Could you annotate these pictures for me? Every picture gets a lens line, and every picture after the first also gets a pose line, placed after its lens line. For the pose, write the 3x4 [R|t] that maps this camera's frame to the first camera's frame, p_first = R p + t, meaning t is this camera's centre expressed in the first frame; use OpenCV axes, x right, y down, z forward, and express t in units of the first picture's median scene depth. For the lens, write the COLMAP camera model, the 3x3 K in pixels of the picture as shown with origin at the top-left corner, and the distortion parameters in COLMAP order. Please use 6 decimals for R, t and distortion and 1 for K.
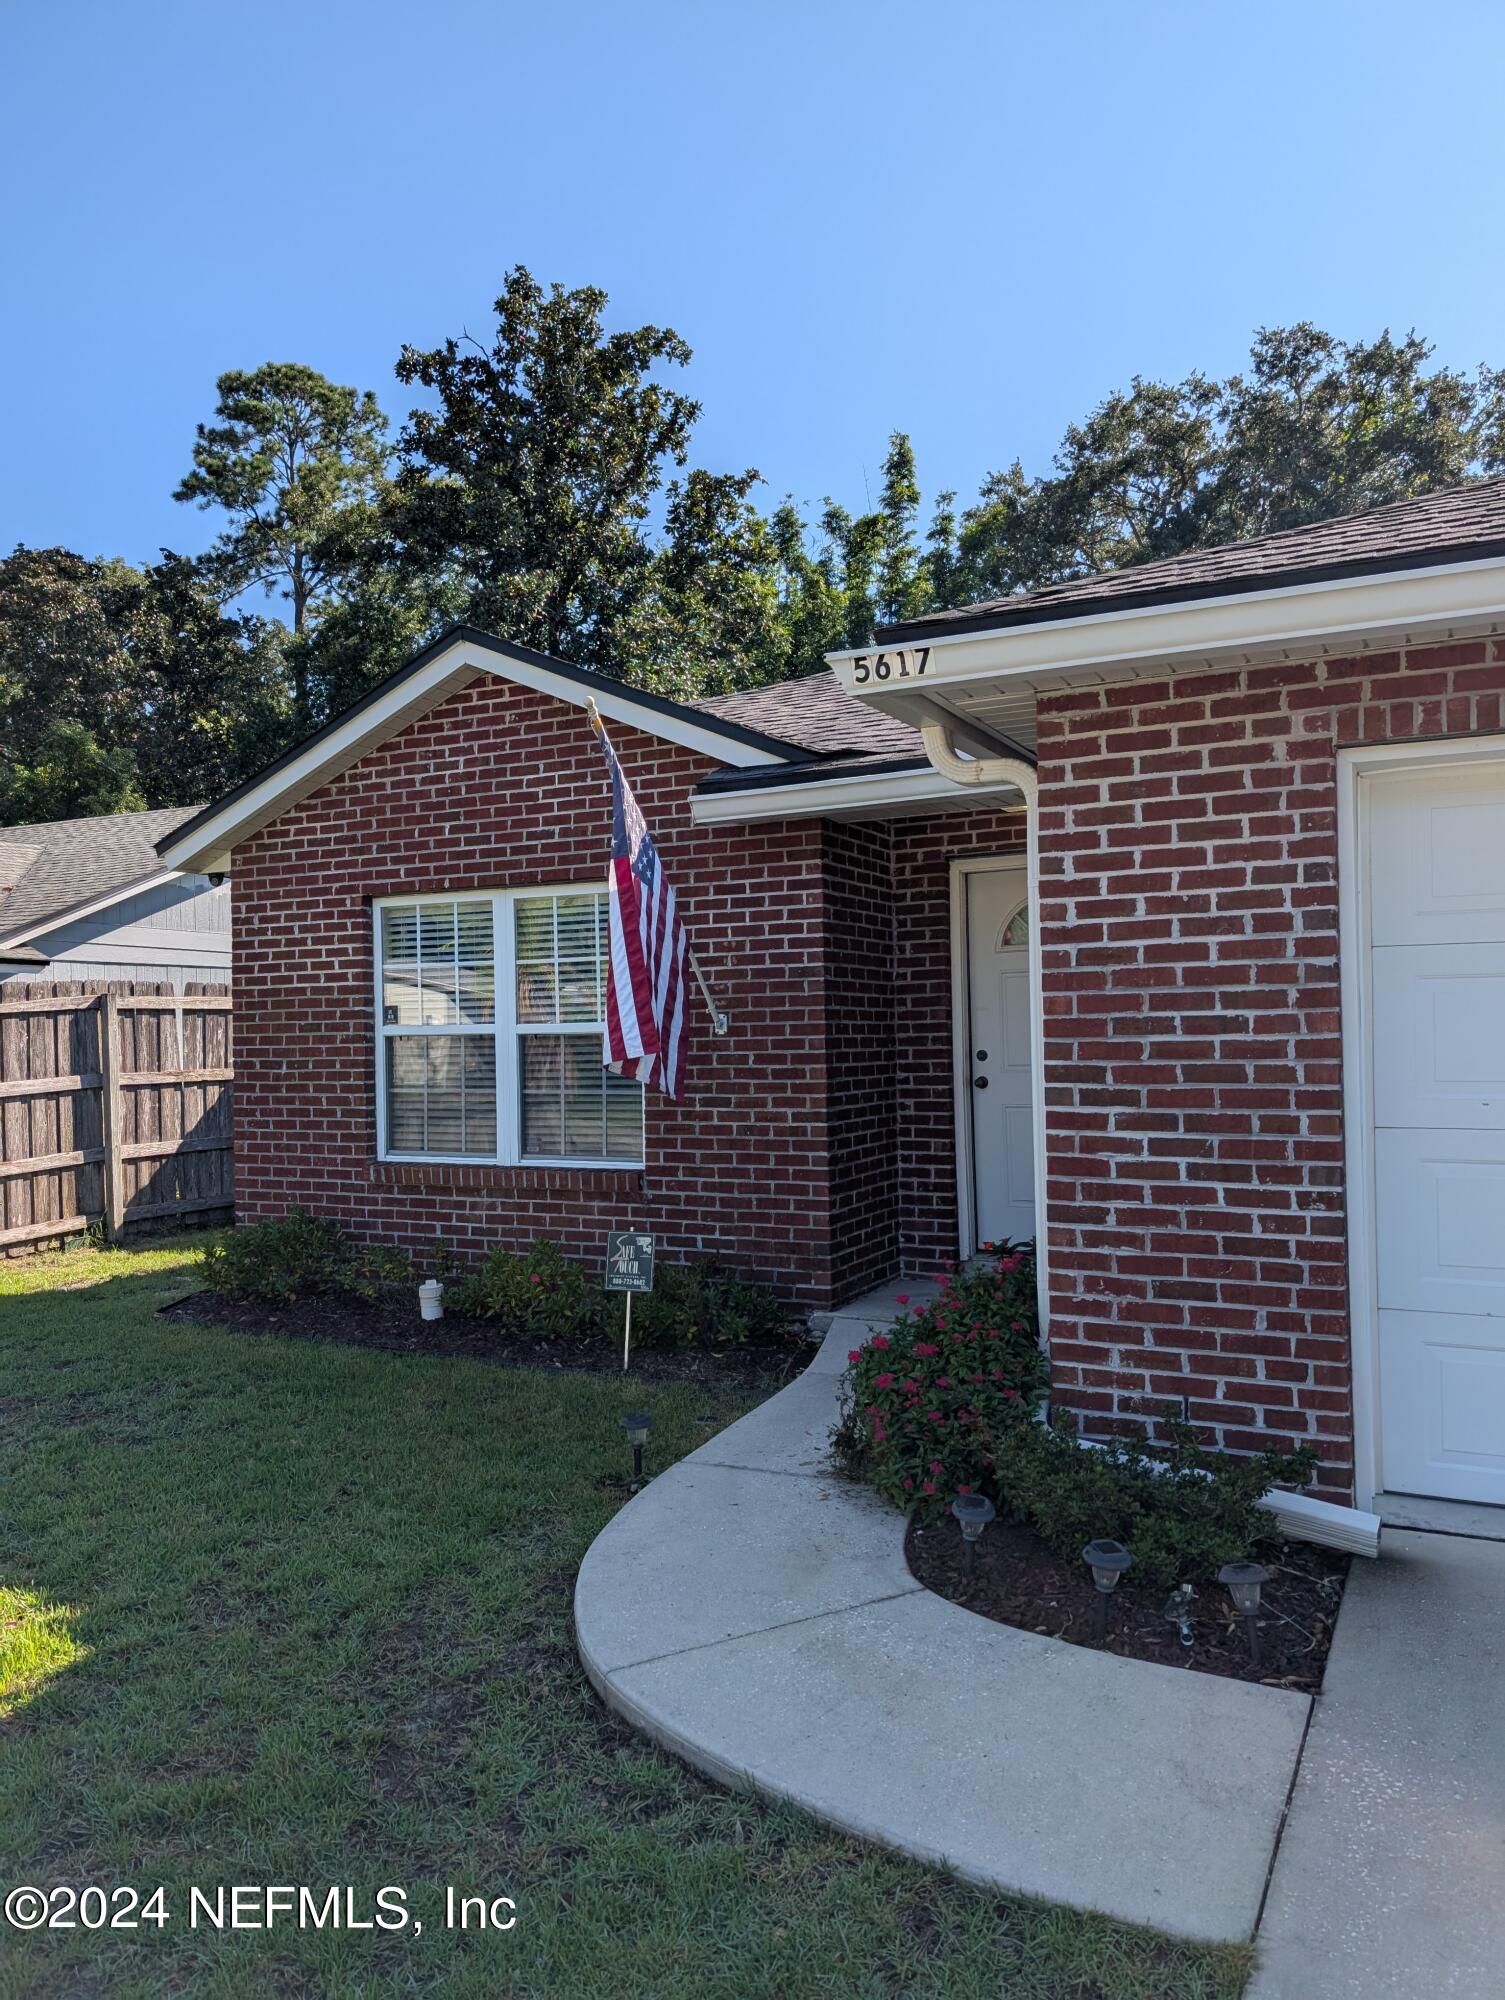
lens RADIAL K [[1433.4, 0, 760.9], [0, 1433.4, 1021.8], [0, 0, 1]] dist [0.001554, 0.005768]
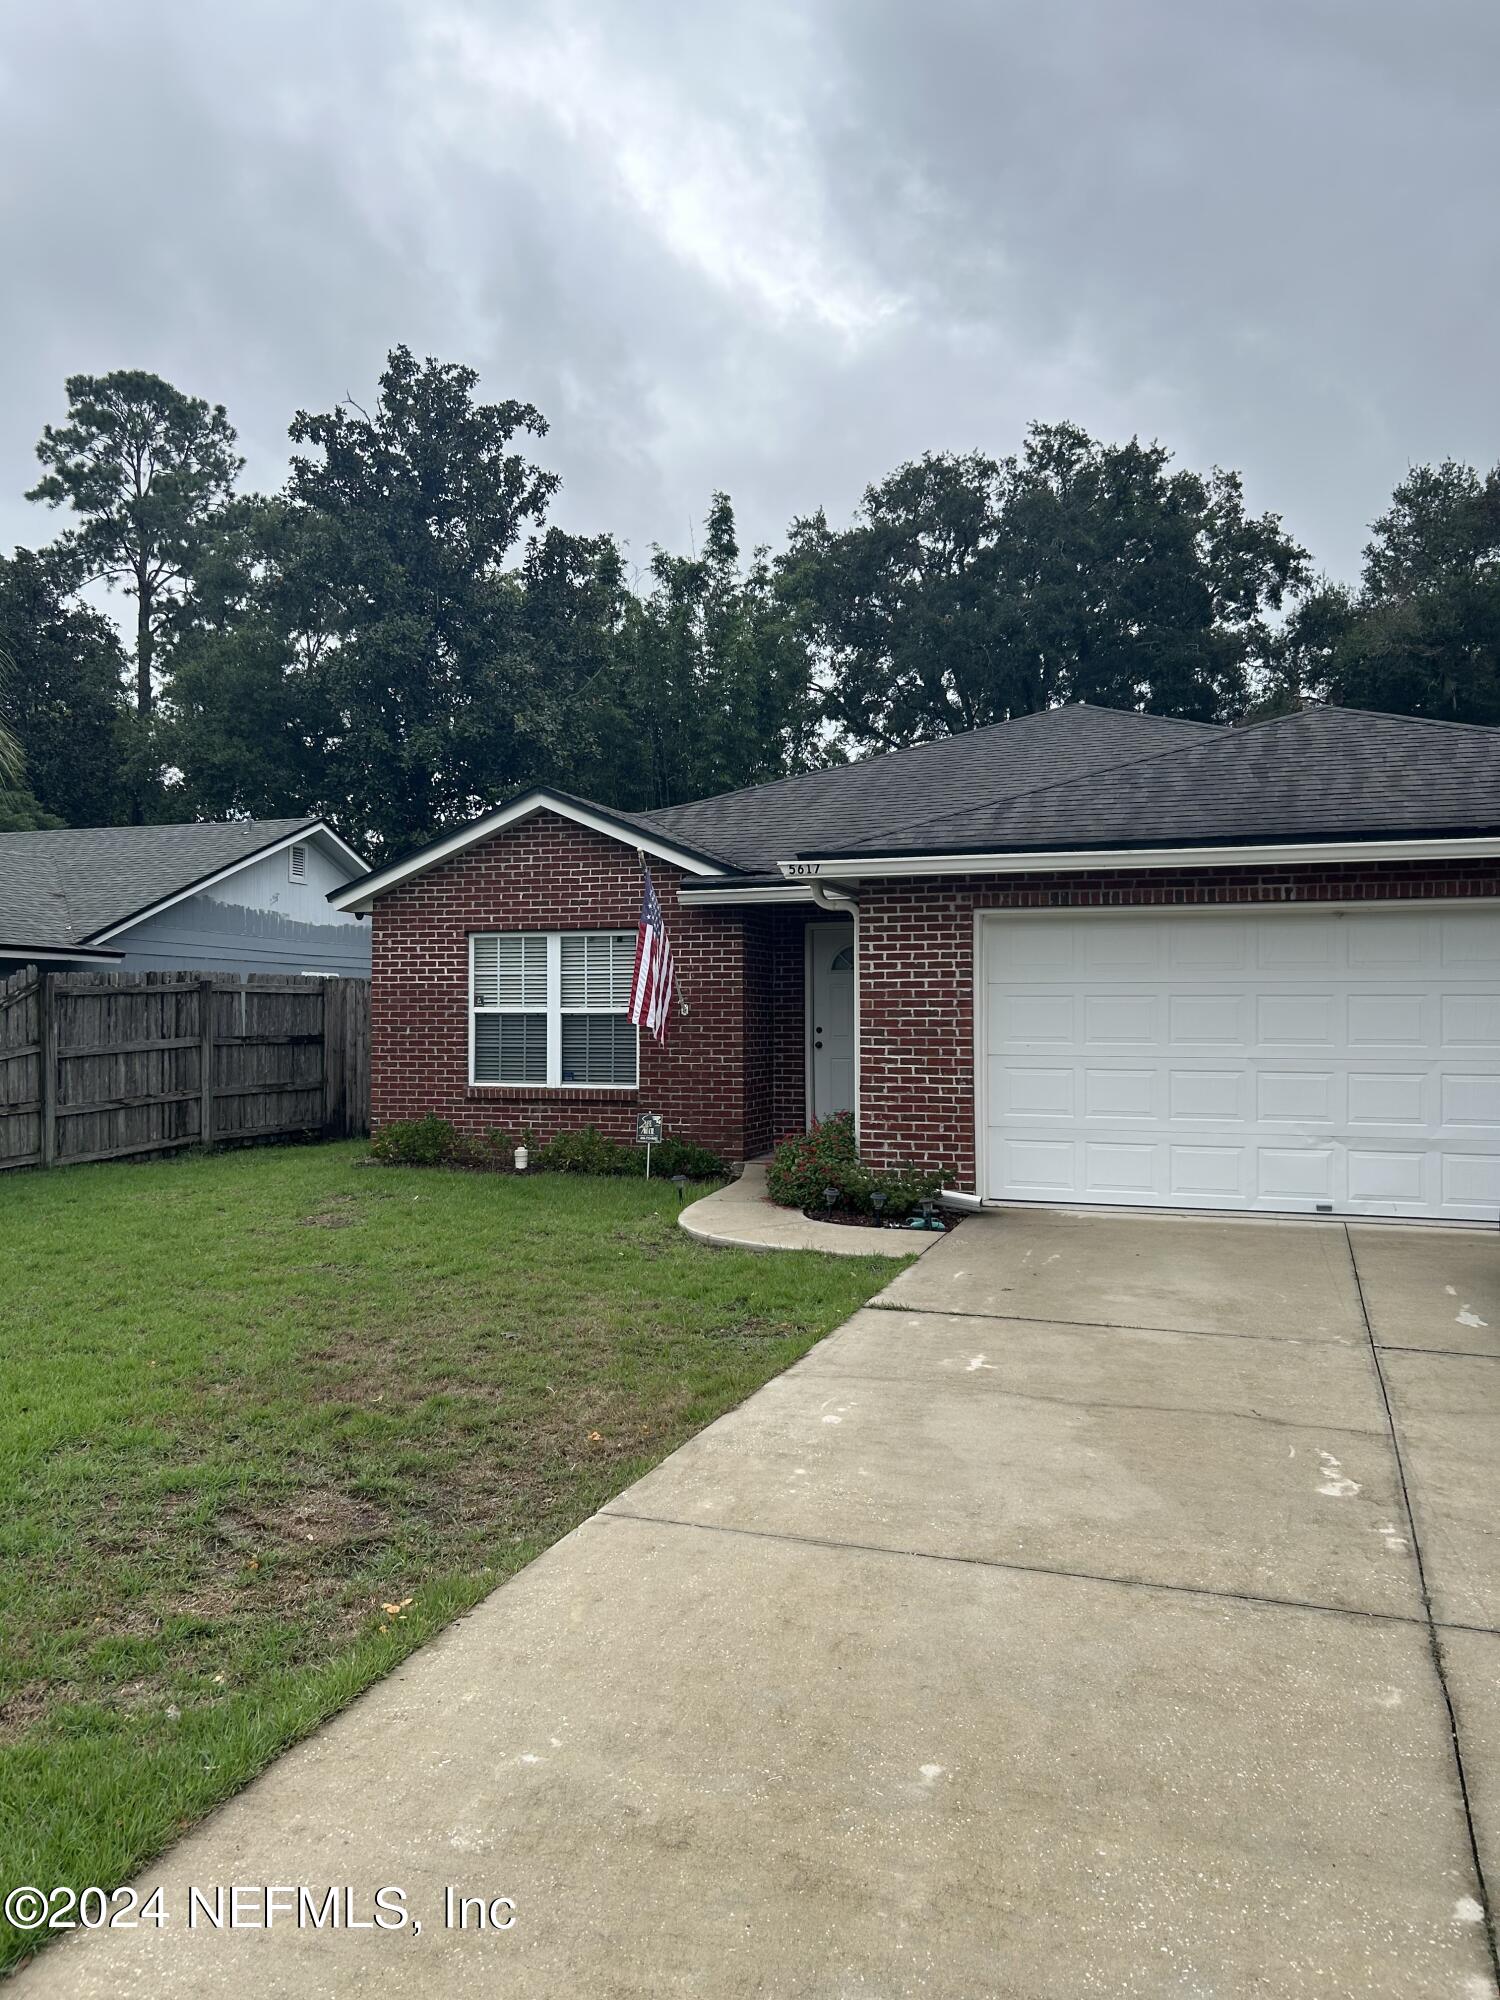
lens RADIAL K [[1500.2, 0, 739.8], [0, 1500.2, 992.4], [0, 0, 1]] dist [0.013778, -0.000131]
pose [[0.990831, 0.021730, 0.133349, -0.197793], [-0.019788, 0.999678, -0.015872, 0.007468], [-0.133651, 0.013088, 0.990942, -0.857855]]
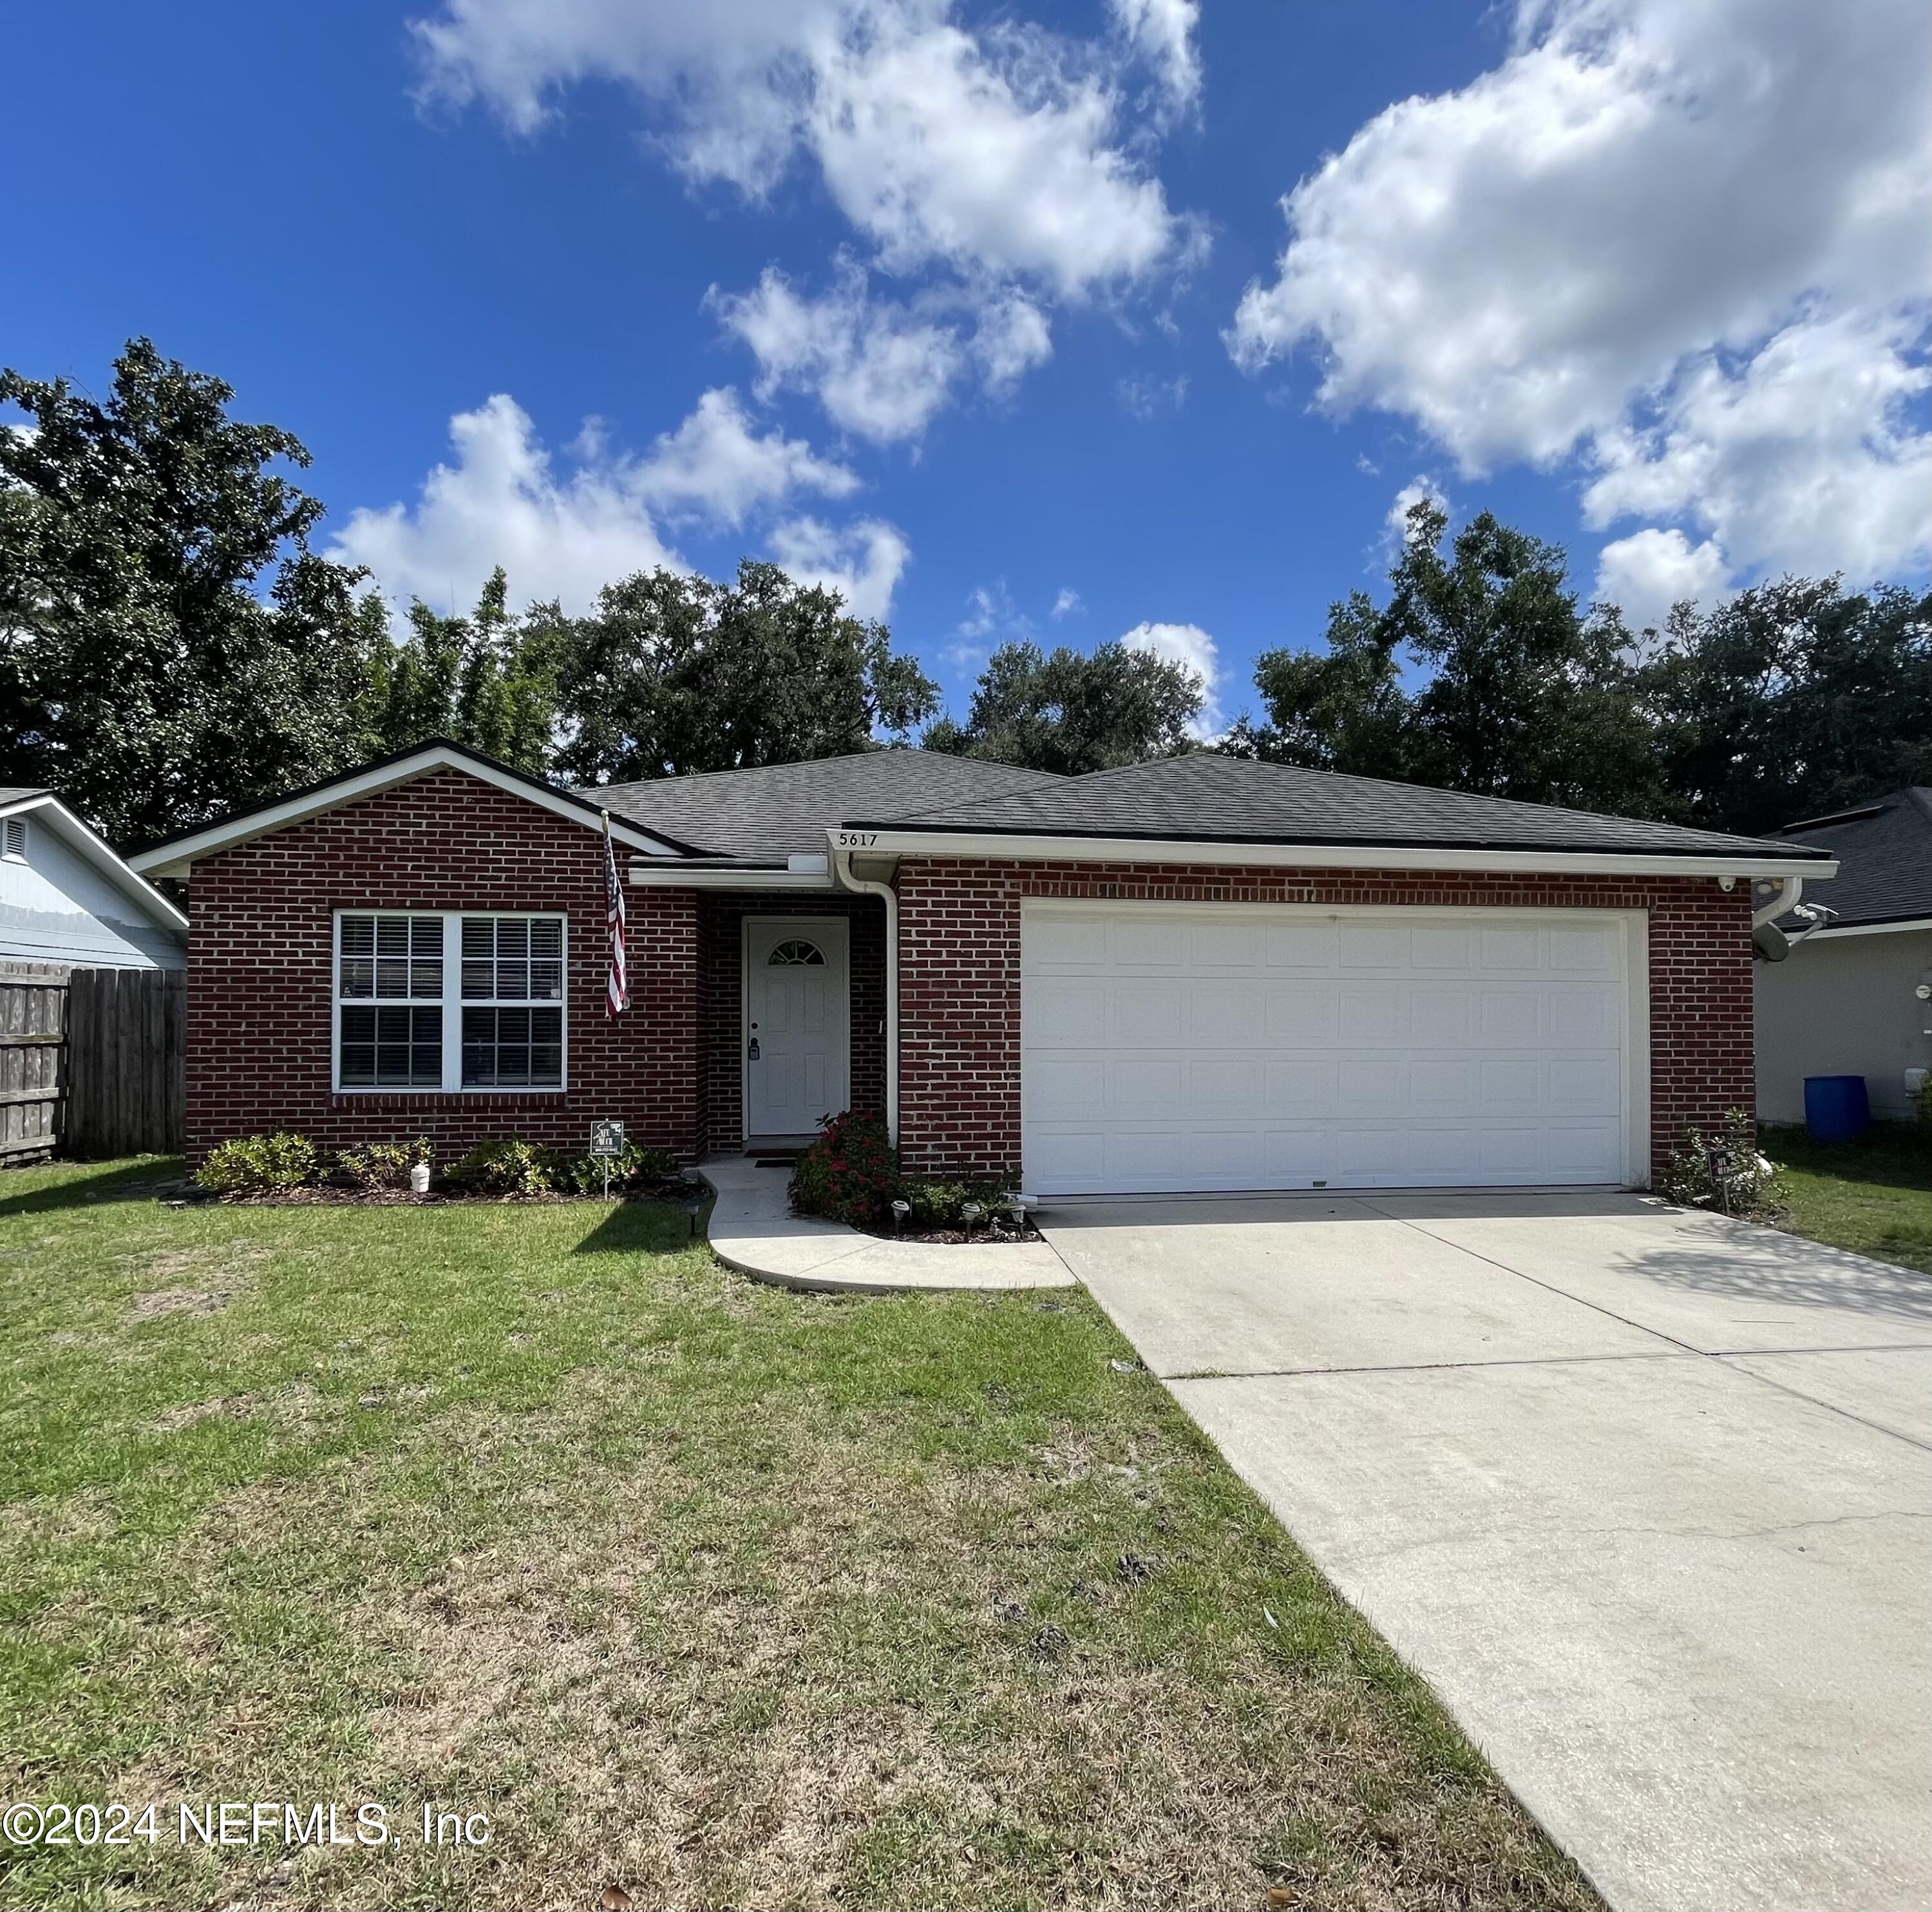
lens RADIAL K [[1063.6, 0, 1013.0], [0, 1063.6, 1001.3], [0, 0, 1]] dist [-0.022612, 0.005706]
pose [[0.801070, 0.031325, 0.597751, -0.371914], [-0.018332, 0.999445, -0.027809, 0.023759], [-0.598290, 0.011319, 0.801199, -0.250408]]
